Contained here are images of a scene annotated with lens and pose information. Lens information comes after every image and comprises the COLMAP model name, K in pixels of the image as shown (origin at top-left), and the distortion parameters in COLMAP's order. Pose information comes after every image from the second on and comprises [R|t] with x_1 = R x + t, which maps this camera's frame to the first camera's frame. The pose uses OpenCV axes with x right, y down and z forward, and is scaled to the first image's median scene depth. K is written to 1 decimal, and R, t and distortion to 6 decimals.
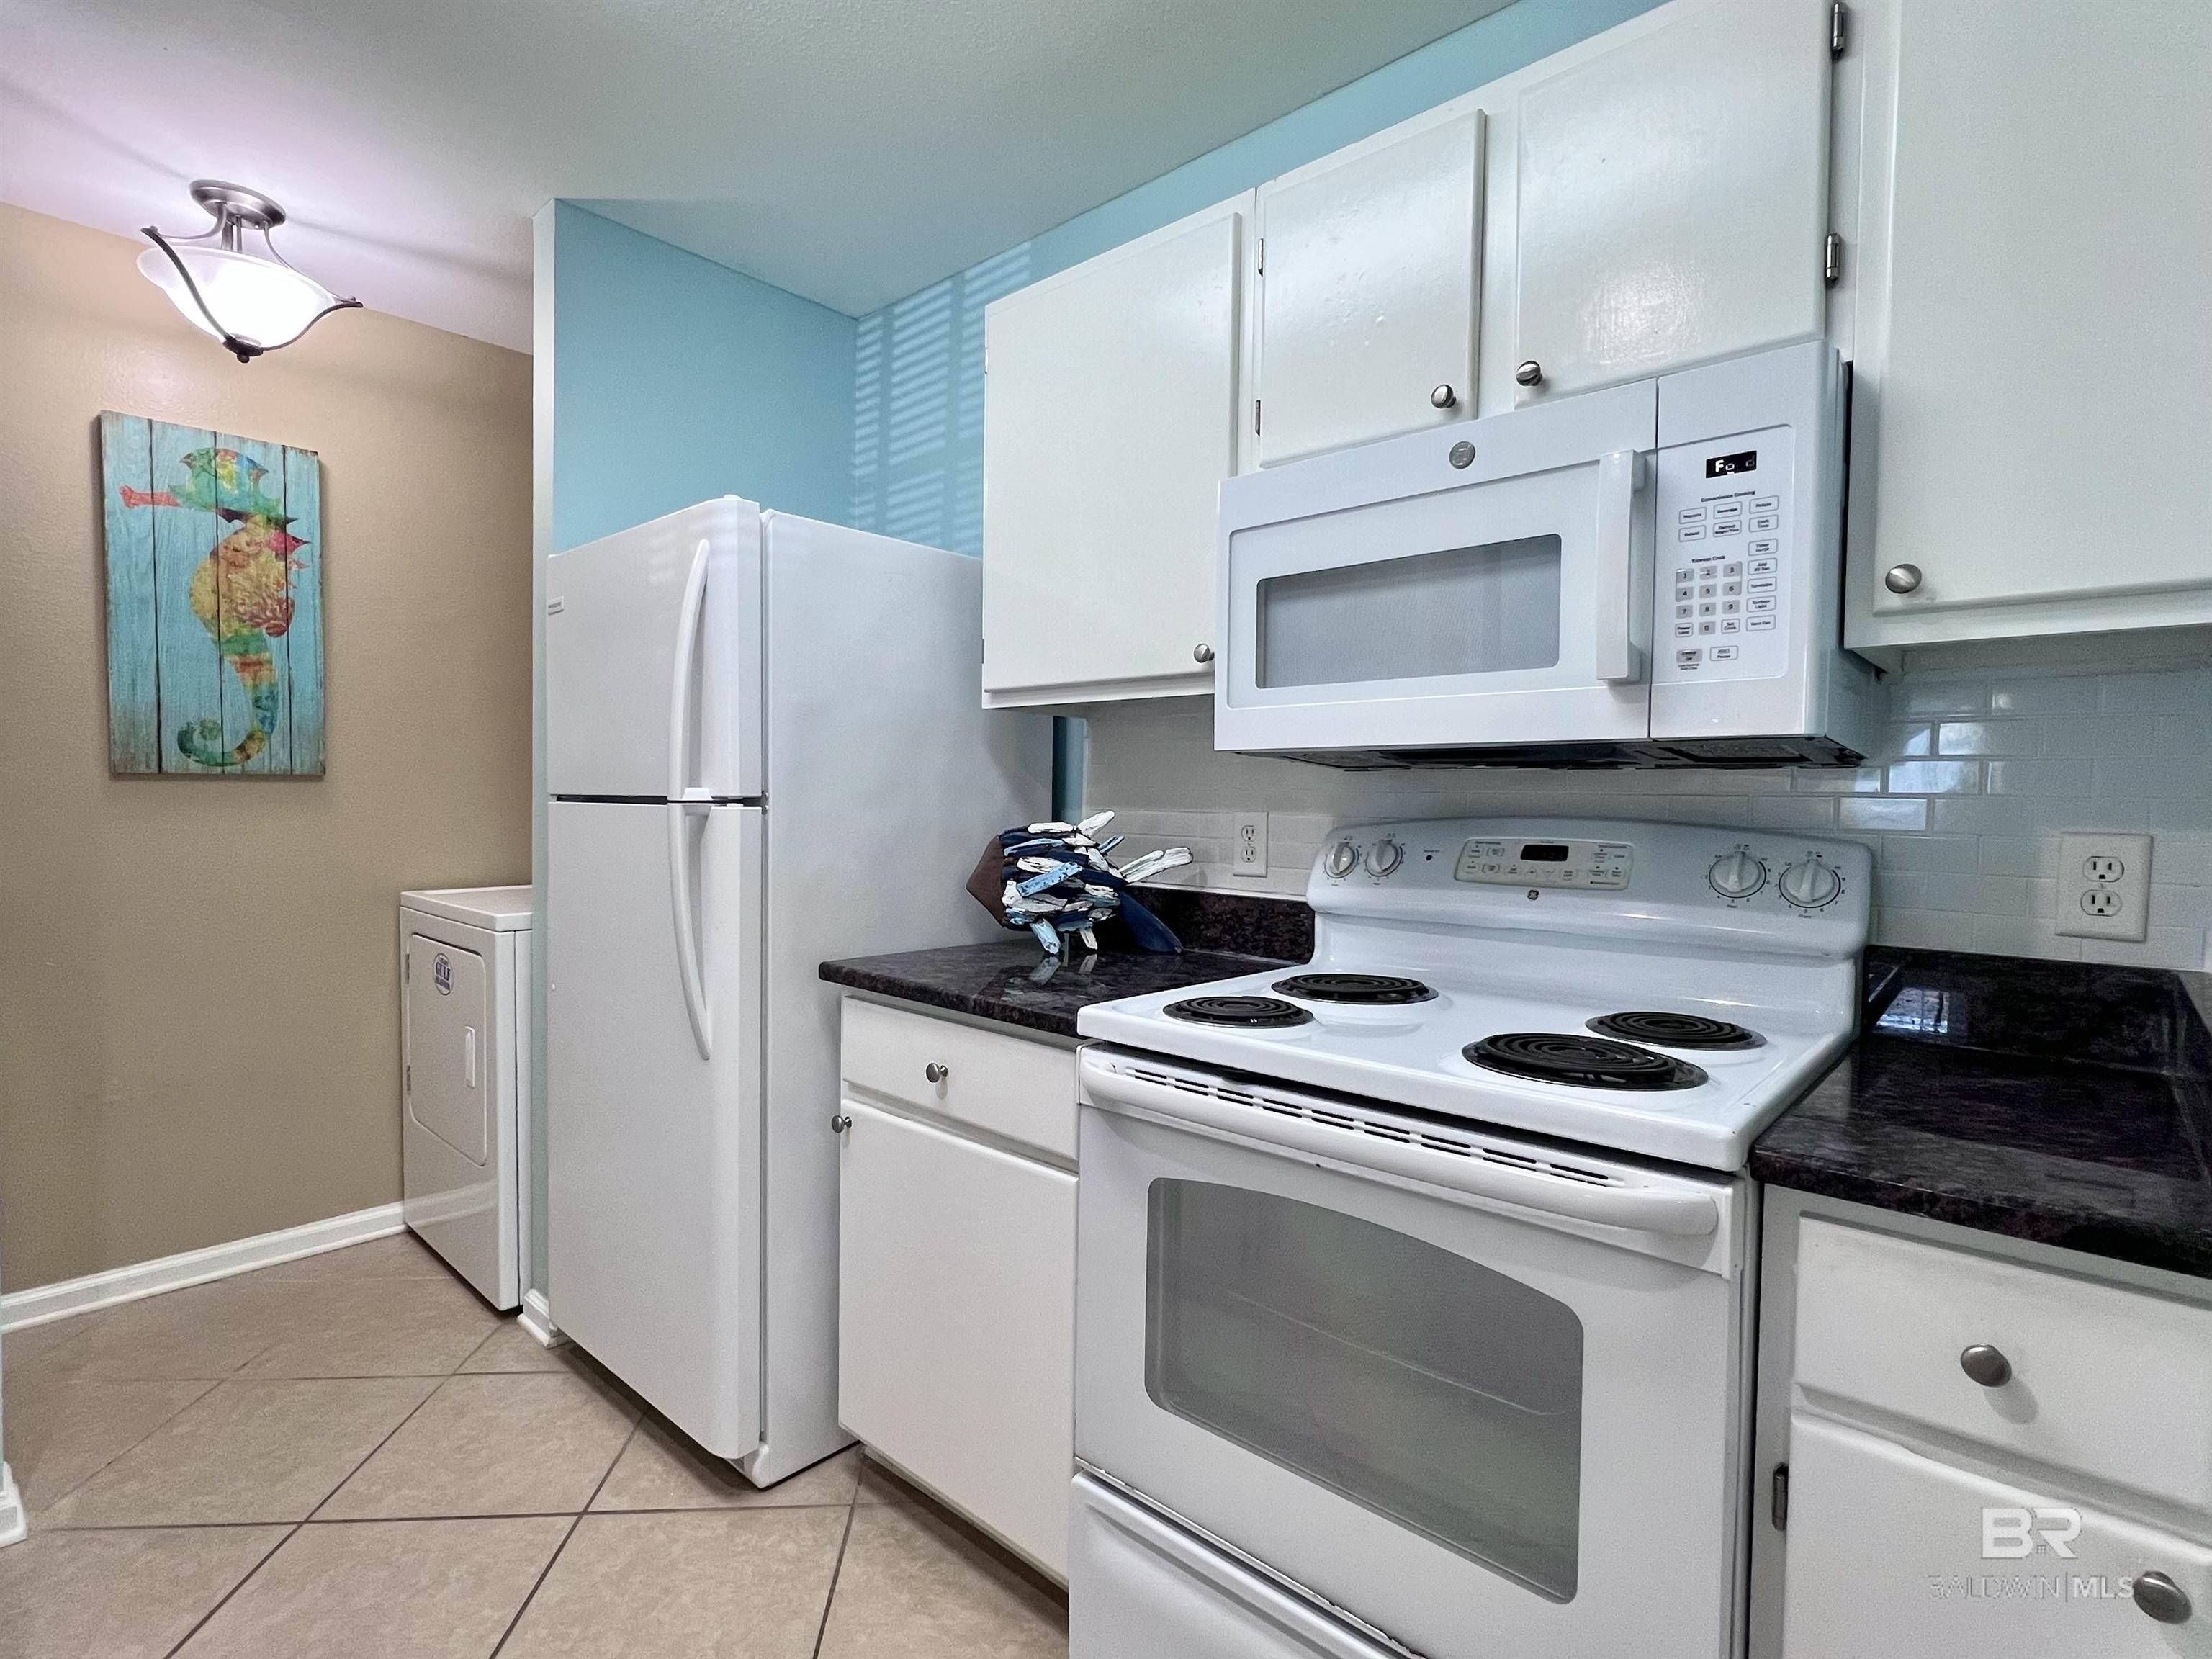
lens RADIAL K [[1075.1, 0, 1098.7], [0, 1075.1, 828.6], [0, 0, 1]] dist [-0.001654, 0.000201]
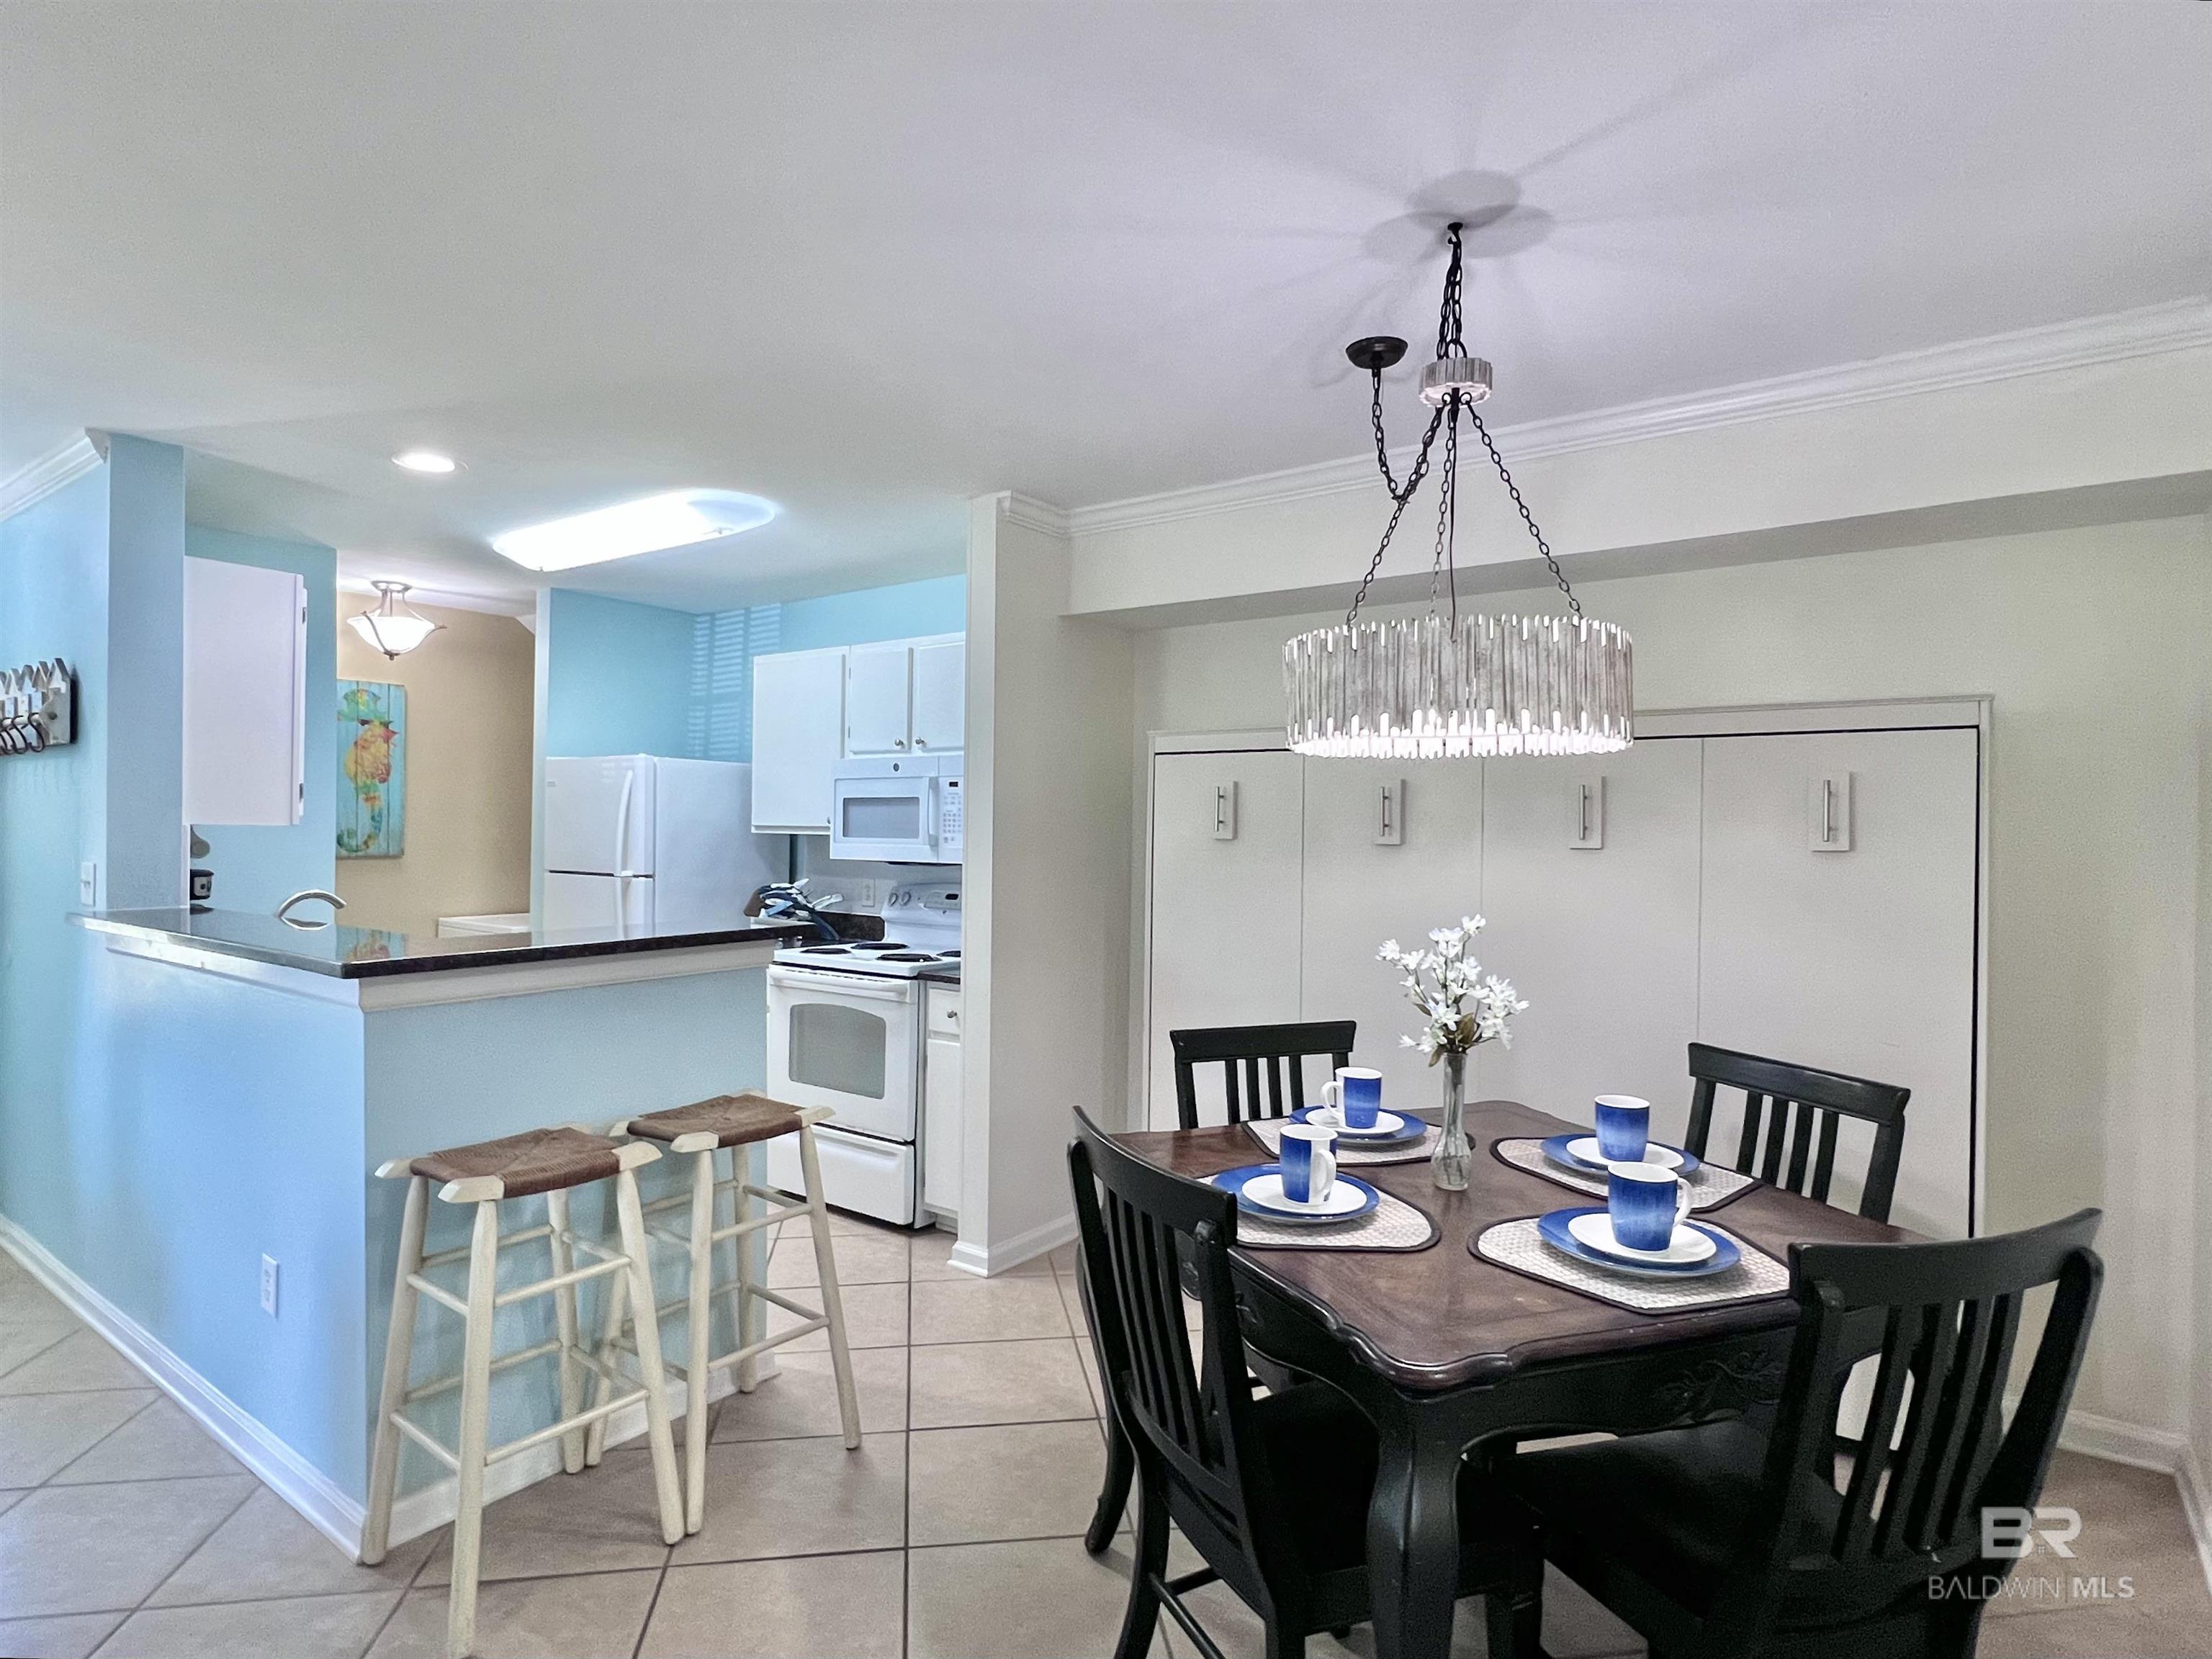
lens RADIAL K [[1146.5, 0, 1113.4], [0, 1146.5, 841.5], [0, 0, 1]] dist [-0.002046, 0.001229]
pose [[0.993747, 0.003626, 0.111594, 0.395516], [-0.001233, 0.999768, -0.021503, -0.044688], [-0.111646, 0.021231, 0.993521, -1.550445]]
